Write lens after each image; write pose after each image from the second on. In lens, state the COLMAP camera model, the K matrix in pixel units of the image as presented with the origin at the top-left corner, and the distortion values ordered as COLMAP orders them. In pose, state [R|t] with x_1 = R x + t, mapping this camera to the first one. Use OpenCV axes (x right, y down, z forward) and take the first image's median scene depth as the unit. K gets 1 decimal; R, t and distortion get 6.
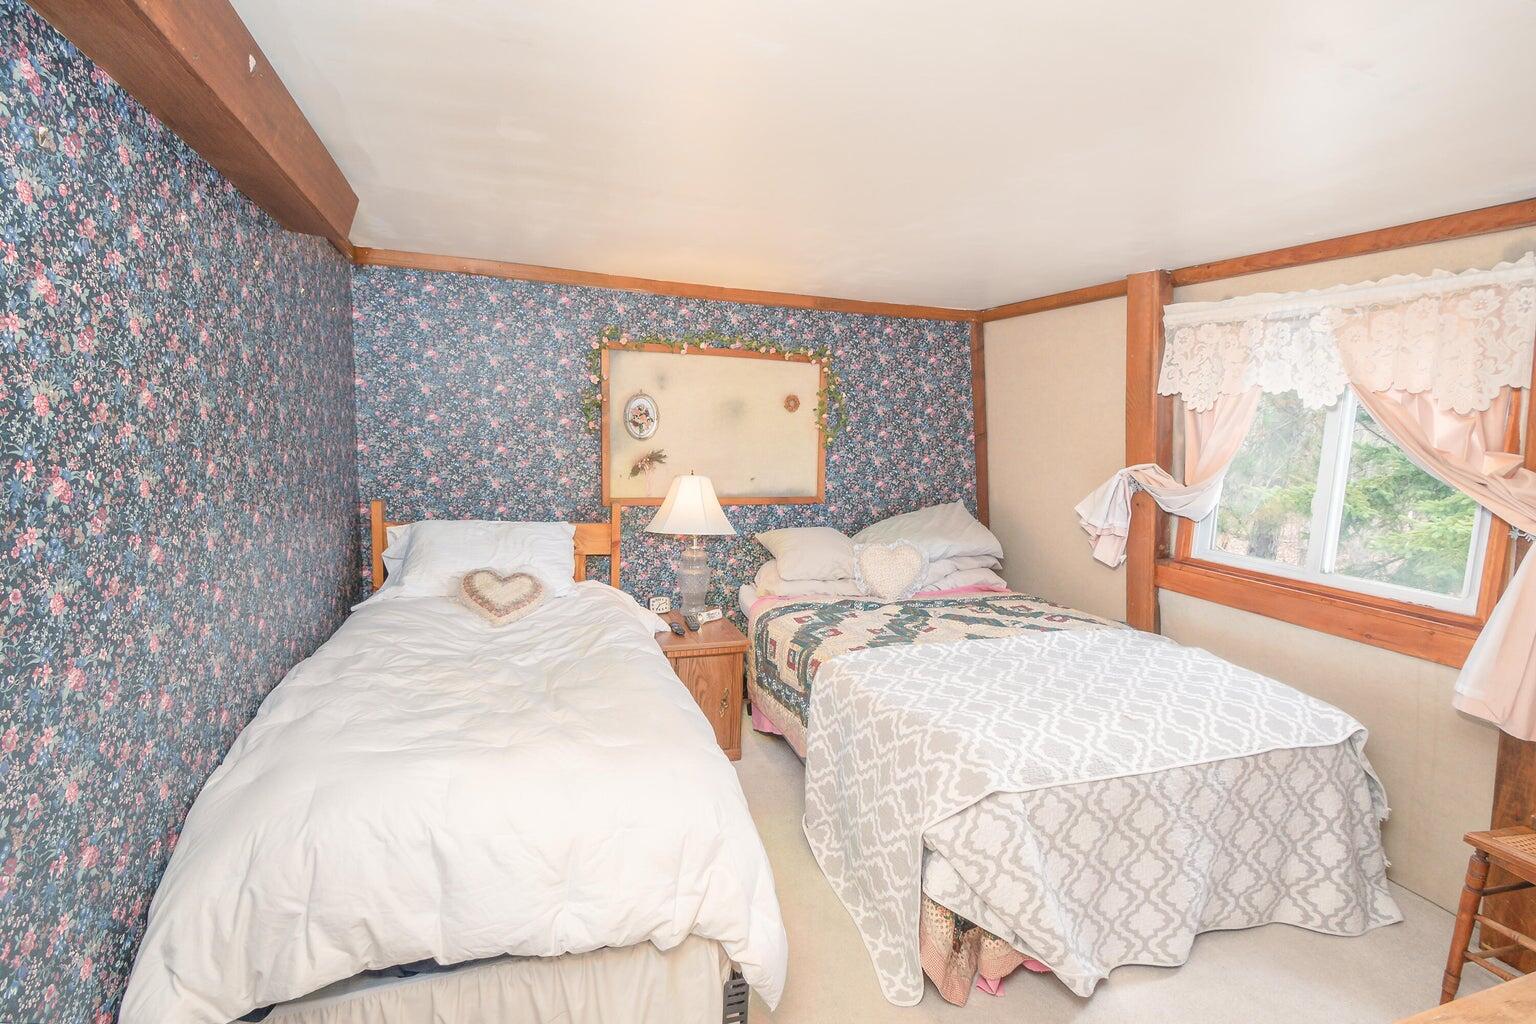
lens RADIAL K [[685.7, 0, 774.9], [0, 685.7, 514.7], [0, 0, 1]] dist [0.002612, -0.000178]
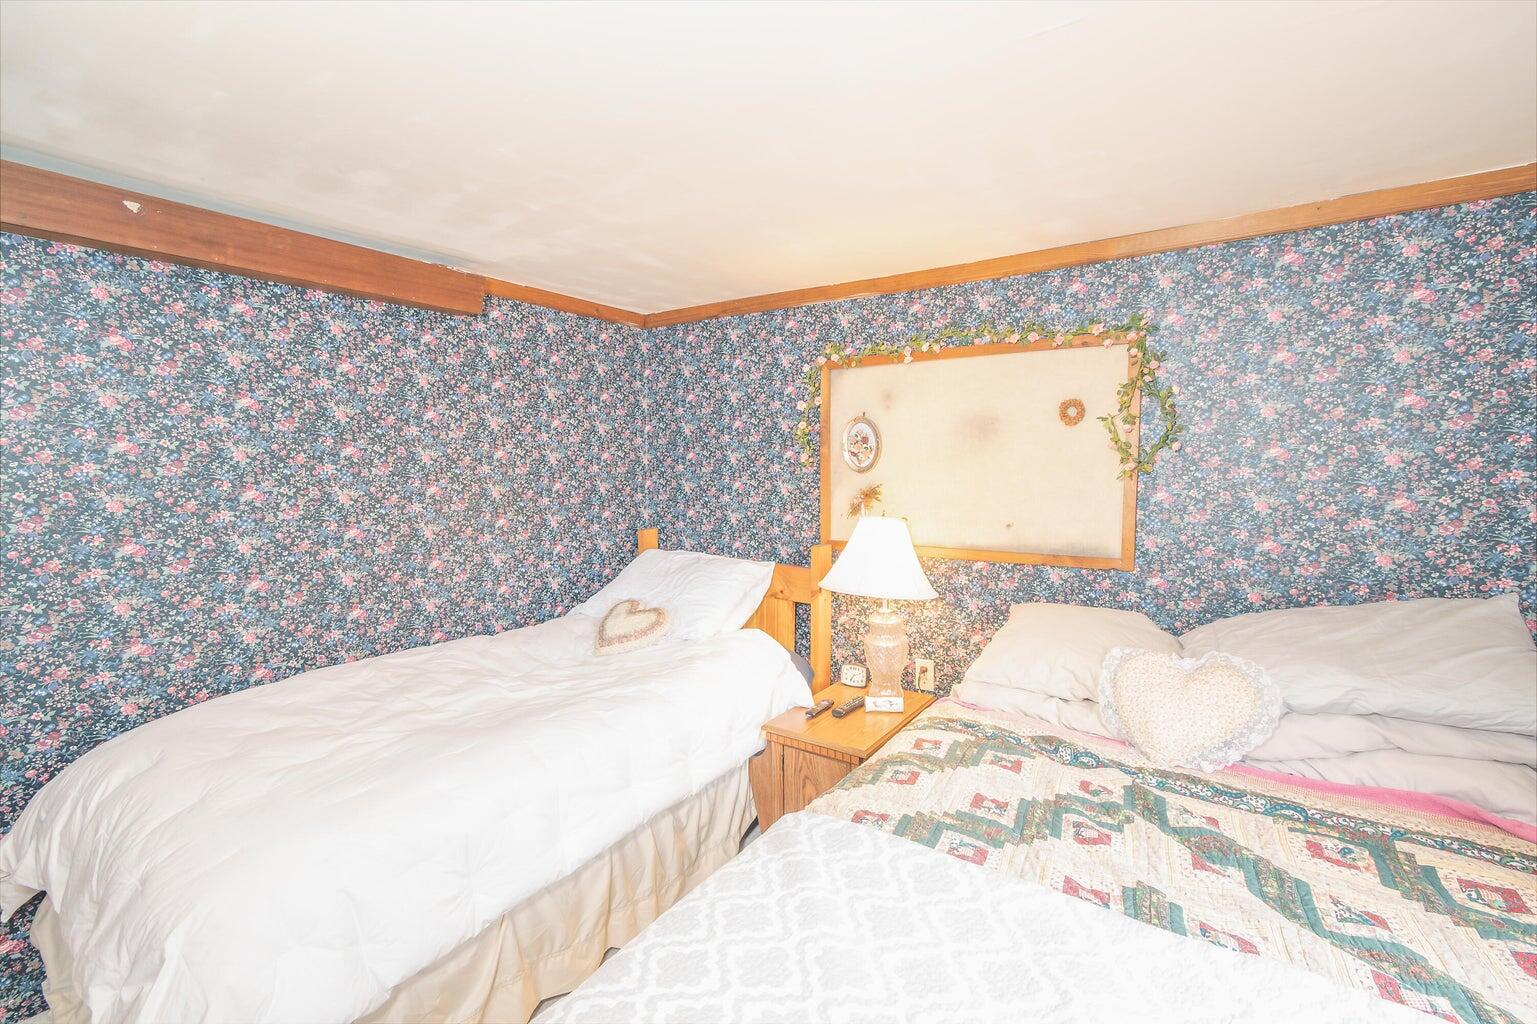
lens RADIAL K [[686.2, 0, 768.9], [0, 686.2, 510.6], [0, 0, 1]] dist [0.002612, -0.000178]
pose [[0.590427, 0.024865, -0.806708, 0.407712], [-0.072914, 0.997081, -0.022633, -0.036187], [0.803791, 0.072183, 0.590517, 0.421392]]
